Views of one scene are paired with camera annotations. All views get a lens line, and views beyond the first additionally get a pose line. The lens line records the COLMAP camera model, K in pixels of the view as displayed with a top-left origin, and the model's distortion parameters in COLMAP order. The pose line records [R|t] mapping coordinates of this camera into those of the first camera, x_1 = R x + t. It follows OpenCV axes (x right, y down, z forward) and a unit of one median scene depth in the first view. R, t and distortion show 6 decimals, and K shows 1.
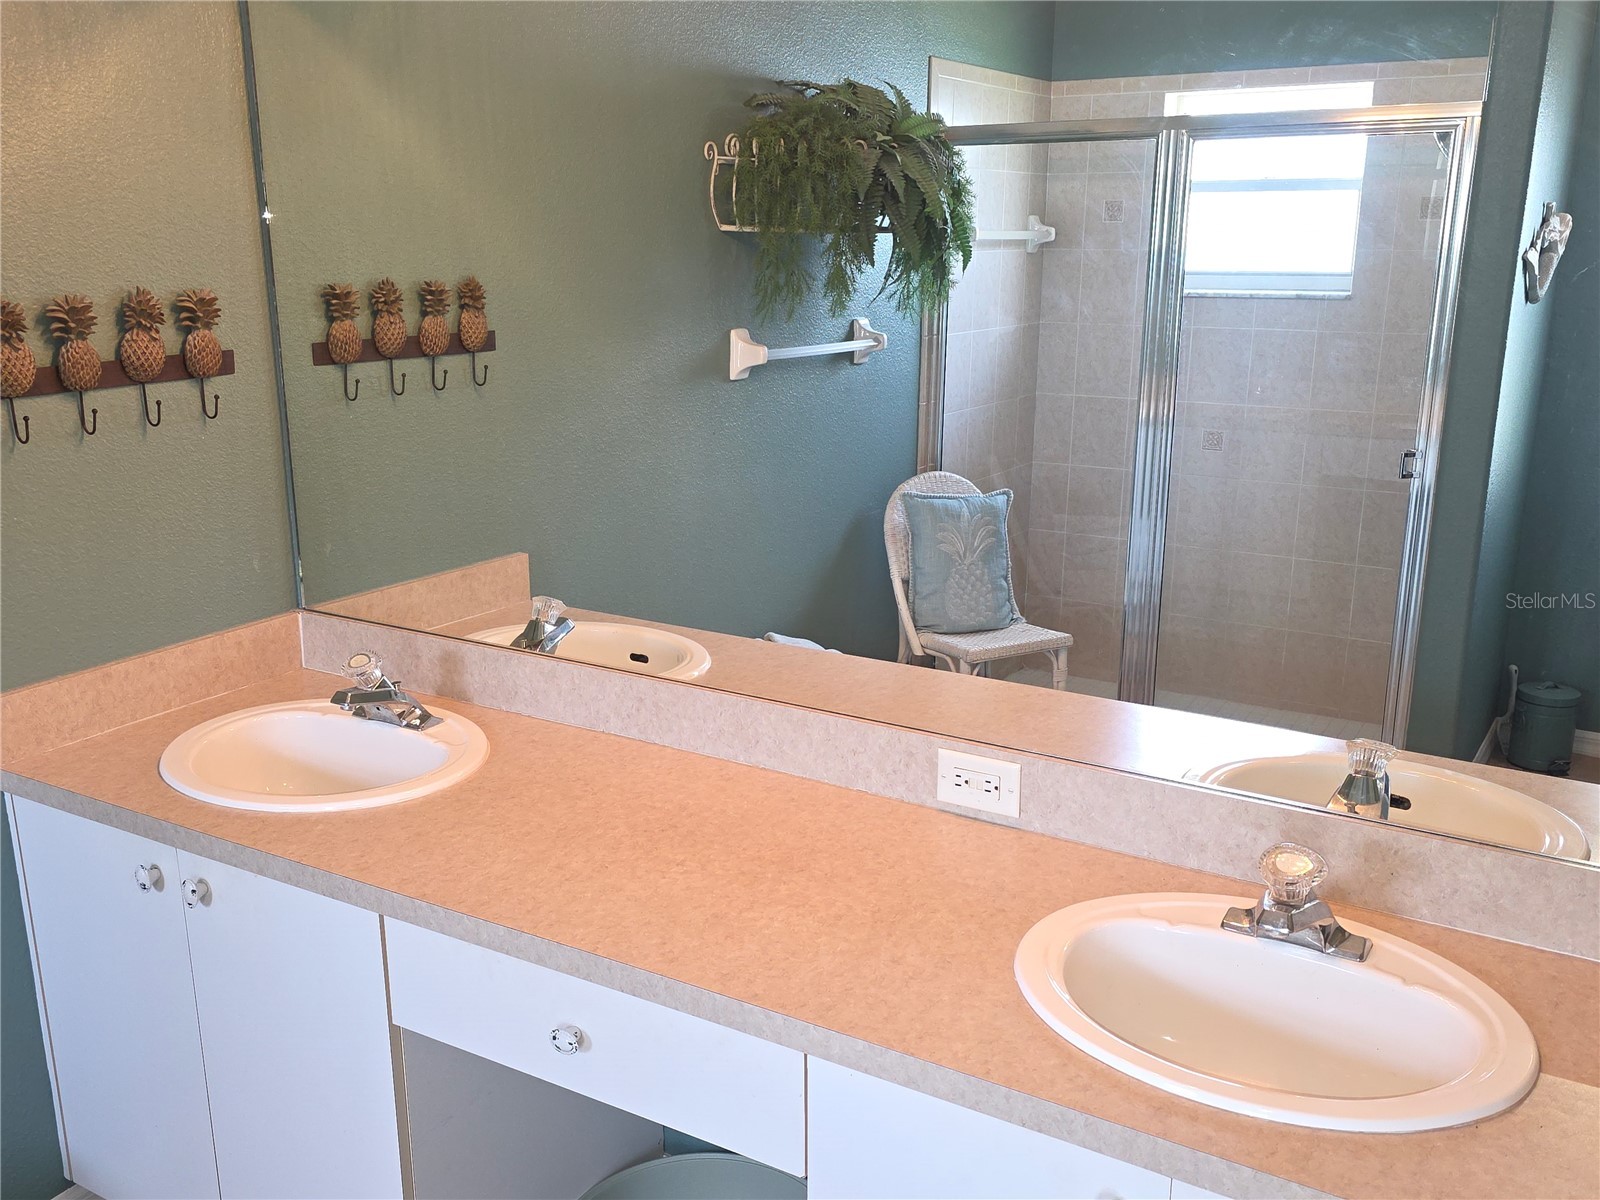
lens RADIAL K [[1423.3, 0, 794.4], [0, 1423.3, 607.3], [0, 0, 1]] dist [0.094039, -0.149794]
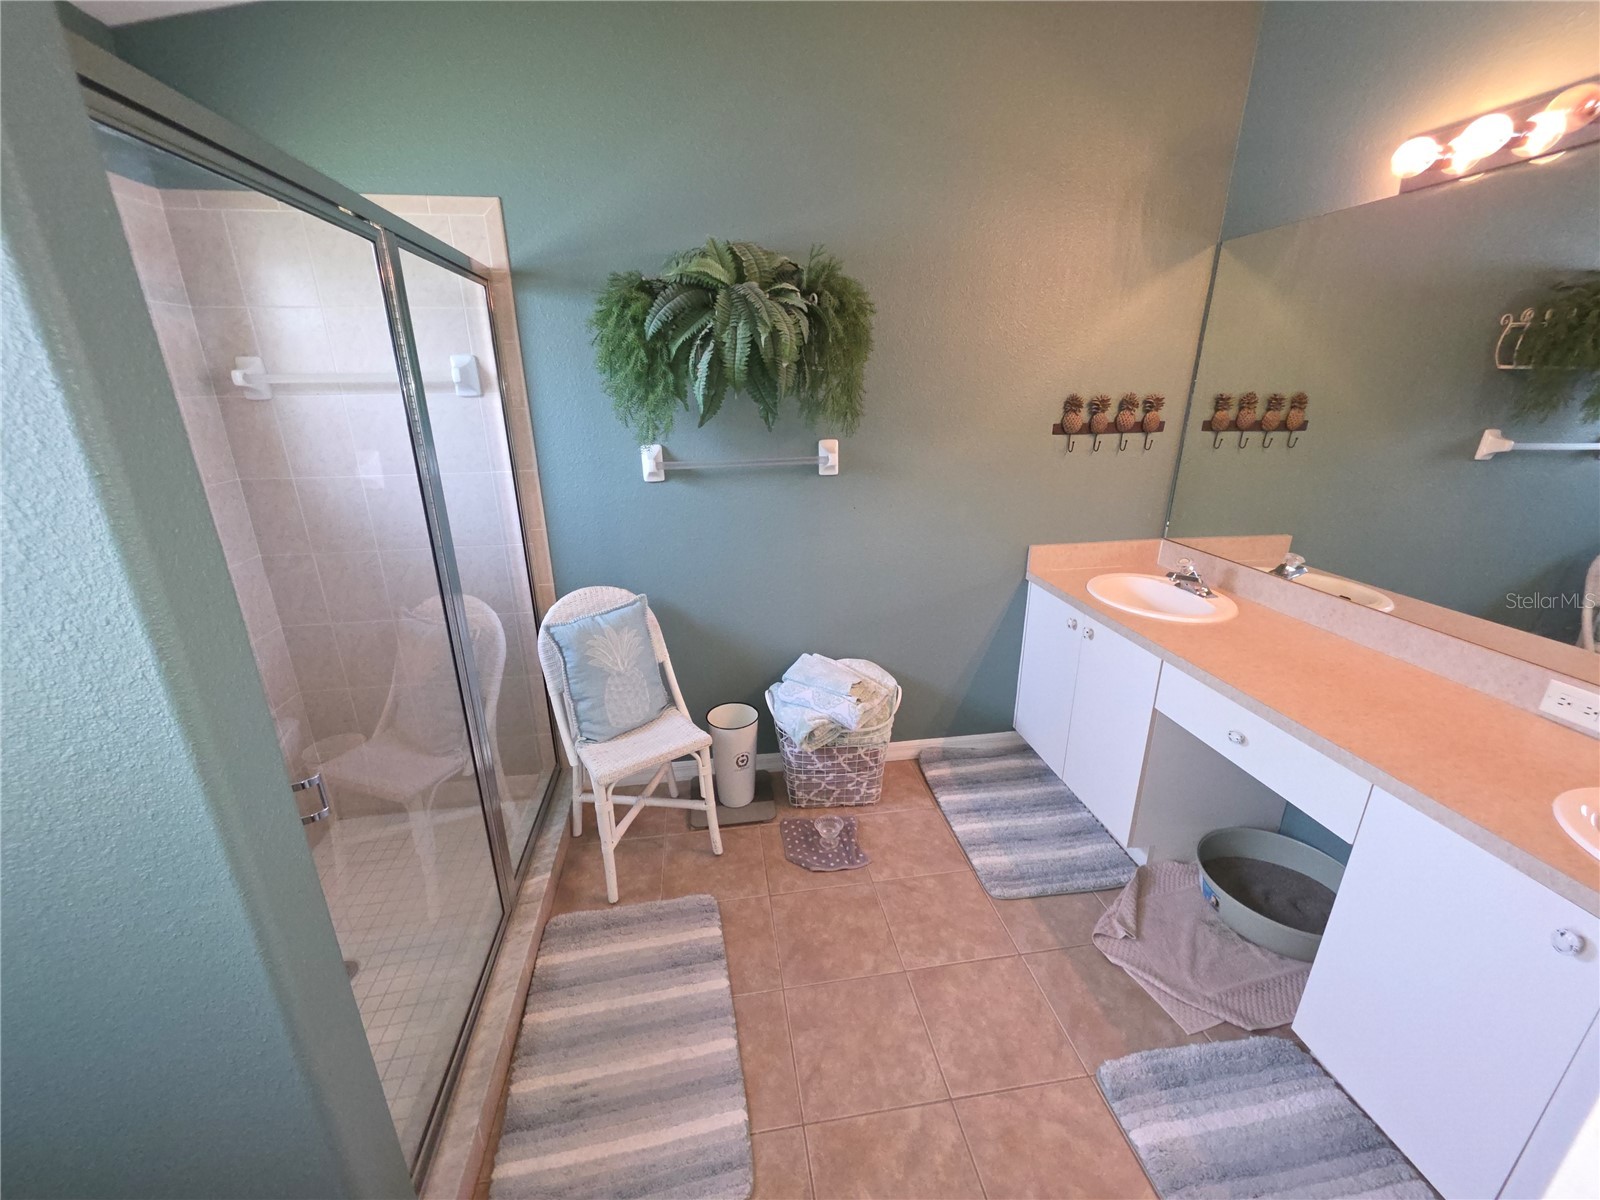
lens RADIAL K [[640.9, 0, 792.5], [0, 640.9, 597.1], [0, 0, 1]] dist [0.000802, -0.000367]
pose [[0.633705, 0.244871, -0.733796, 0.055460], [-0.200090, 0.968182, 0.150289, 0.060391], [0.747250, 0.051586, 0.662538, -0.114124]]
